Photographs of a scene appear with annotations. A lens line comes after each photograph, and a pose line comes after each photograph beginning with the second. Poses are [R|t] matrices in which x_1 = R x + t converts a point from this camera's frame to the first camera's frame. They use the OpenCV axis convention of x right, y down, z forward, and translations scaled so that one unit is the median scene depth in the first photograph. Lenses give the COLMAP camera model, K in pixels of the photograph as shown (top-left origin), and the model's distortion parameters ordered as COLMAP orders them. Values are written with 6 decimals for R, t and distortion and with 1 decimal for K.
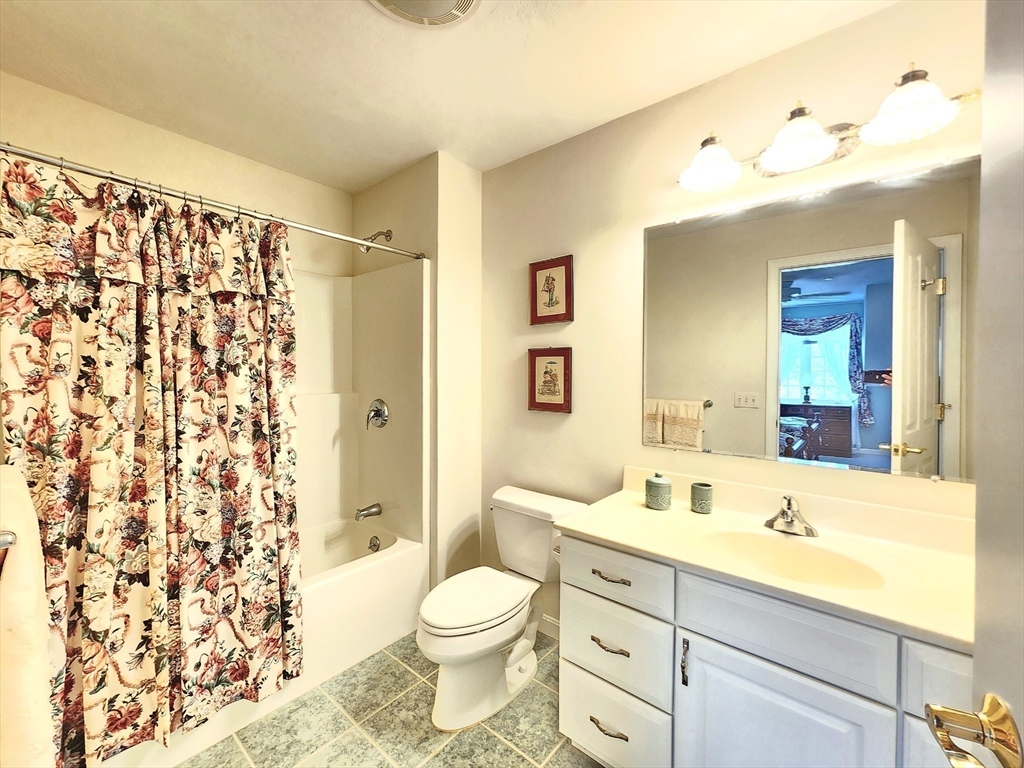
lens RADIAL K [[421.9, 0, 512.5], [0, 421.9, 378.3], [0, 0, 1]] dist [-0.000529, -0.000089]
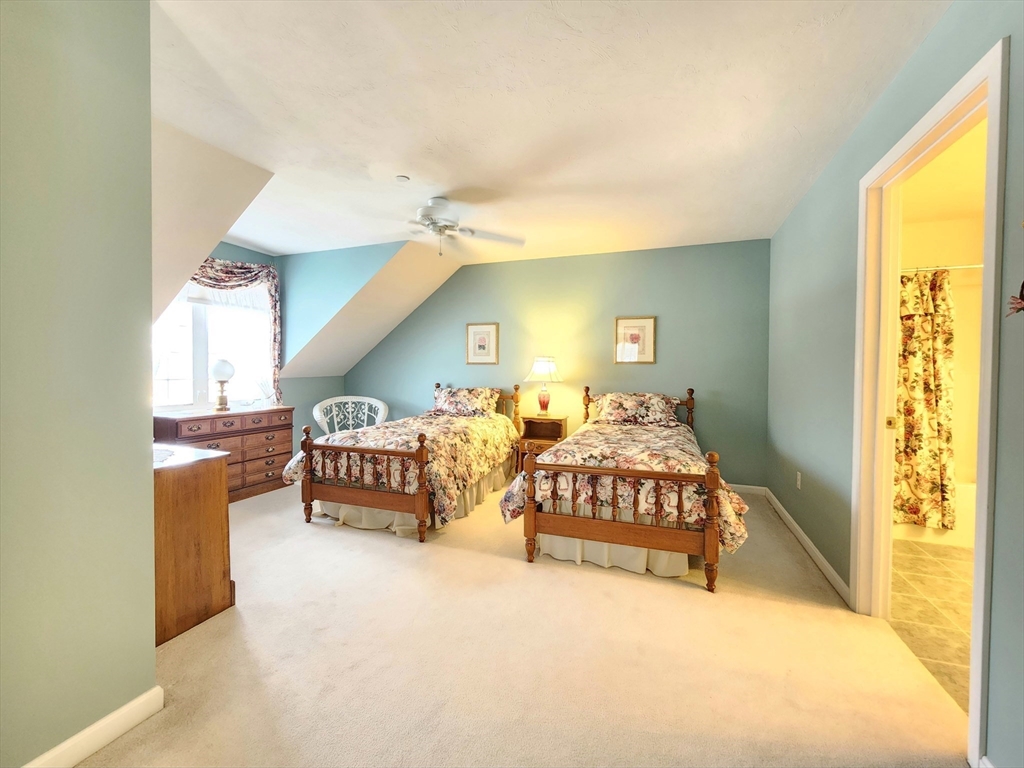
lens RADIAL K [[421.9, 0, 513.8], [0, 421.9, 375.3], [0, 0, 1]] dist [-0.000529, -0.000089]
pose [[0.318434, 0.015128, -0.947824, 0.571064], [-0.010516, 0.999867, 0.012426, 0.069061], [0.947887, 0.006011, 0.318551, -1.307979]]
